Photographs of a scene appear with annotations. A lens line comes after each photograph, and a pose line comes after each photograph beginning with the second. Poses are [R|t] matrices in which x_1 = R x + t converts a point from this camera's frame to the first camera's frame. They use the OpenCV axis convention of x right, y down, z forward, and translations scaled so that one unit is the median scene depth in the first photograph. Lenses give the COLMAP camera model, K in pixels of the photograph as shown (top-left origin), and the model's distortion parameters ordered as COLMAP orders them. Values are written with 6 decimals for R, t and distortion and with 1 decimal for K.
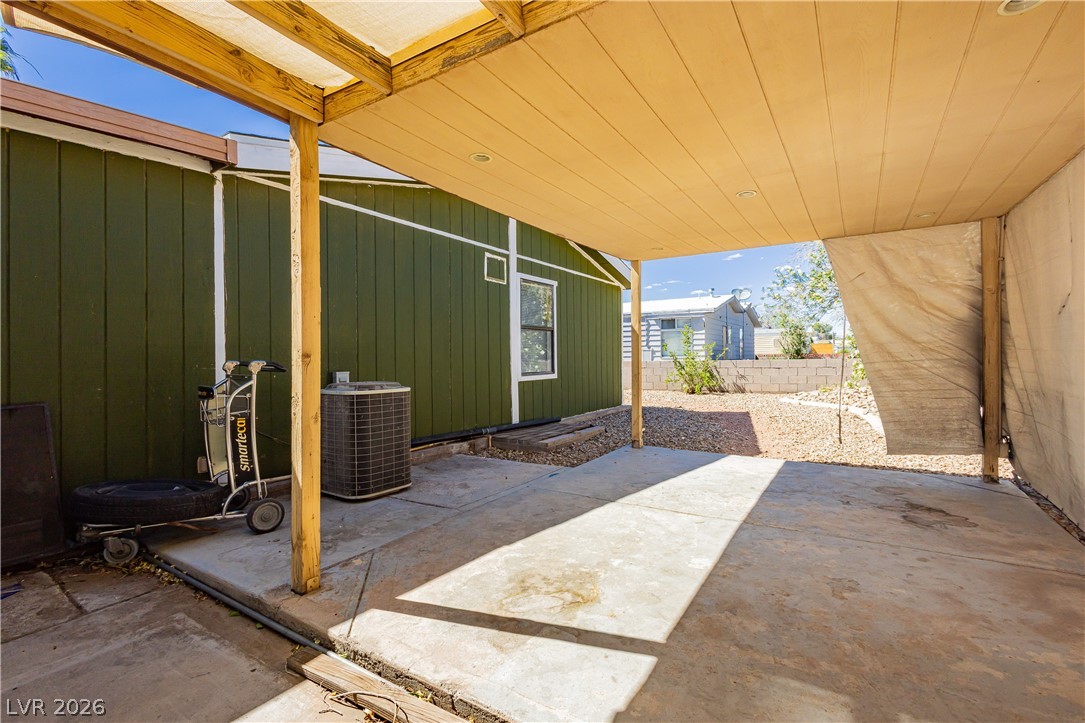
lens RADIAL K [[503.7, 0, 547.7], [0, 503.7, 355.1], [0, 0, 1]] dist [0.000836, -0.000020]
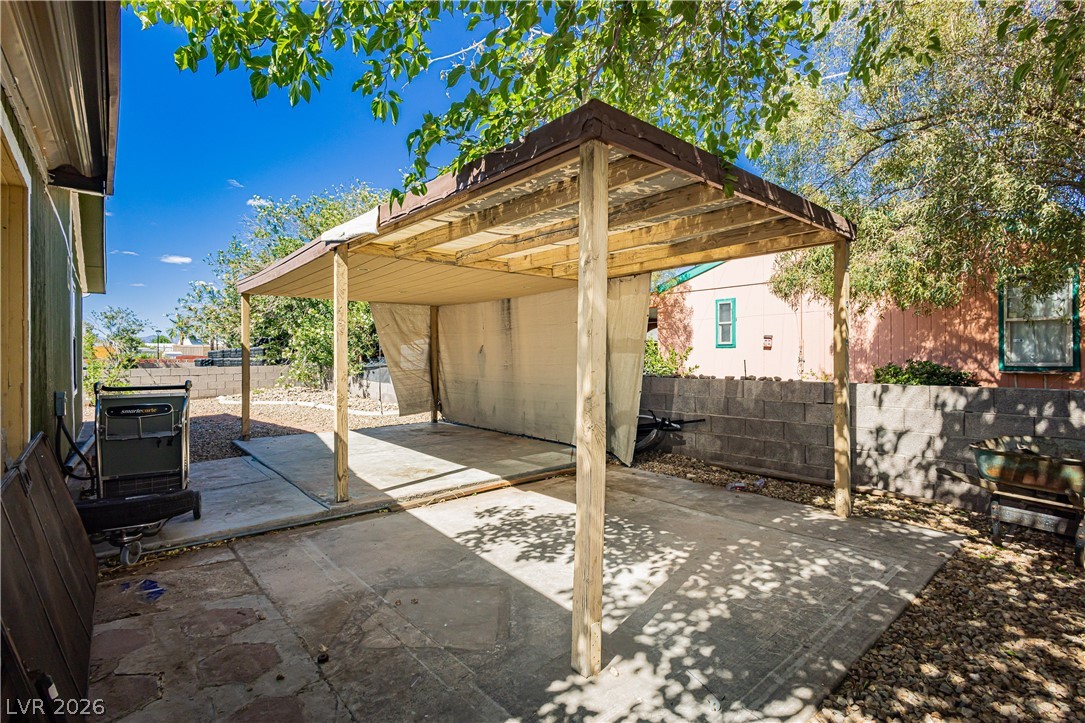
lens RADIAL K [[503.7, 0, 547.7], [0, 503.7, 355.1], [0, 0, 1]] dist [0.000836, -0.000020]
pose [[0.304231, 0.008080, 0.952564, -1.102457], [-0.001891, 0.999967, -0.007878, -0.033671], [-0.952596, 0.000595, 0.304237, -0.159532]]
